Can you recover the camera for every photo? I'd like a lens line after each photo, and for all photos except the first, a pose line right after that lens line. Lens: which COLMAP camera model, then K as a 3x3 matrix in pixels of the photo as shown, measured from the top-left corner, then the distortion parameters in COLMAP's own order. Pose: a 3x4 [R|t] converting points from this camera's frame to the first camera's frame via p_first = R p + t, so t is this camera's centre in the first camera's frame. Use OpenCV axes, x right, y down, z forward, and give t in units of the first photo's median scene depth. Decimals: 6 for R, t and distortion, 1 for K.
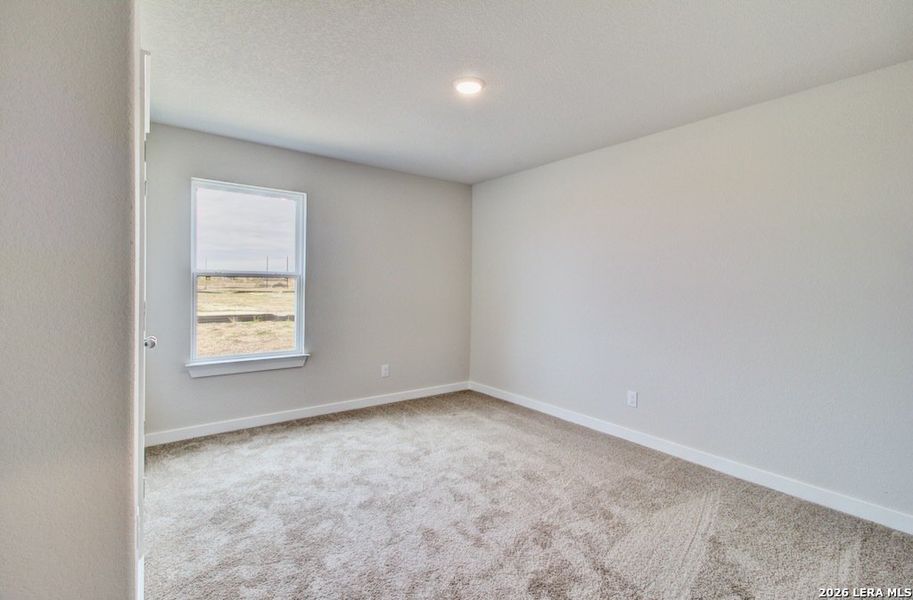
lens RADIAL K [[424.5, 0, 454.7], [0, 424.5, 287.6], [0, 0, 1]] dist [-0.001081, 0.000970]
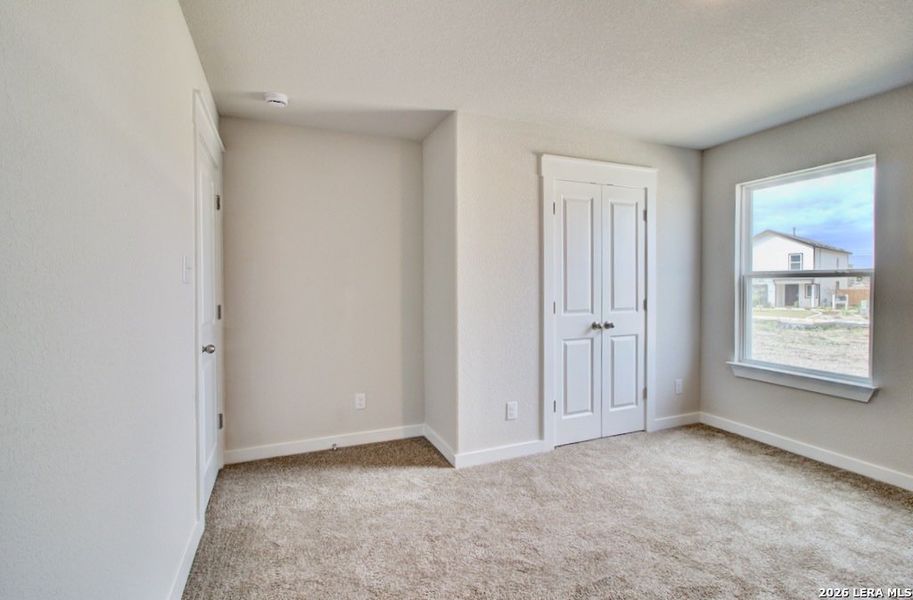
lens RADIAL K [[415.3, 0, 454.4], [0, 415.3, 289.5], [0, 0, 1]] dist [0.000003, 0.000247]
pose [[-0.240519, -0.002978, -0.970640, 0.543146], [-0.013071, 0.999915, 0.000171, 0.008895], [0.970556, 0.012728, -0.240538, 0.572931]]
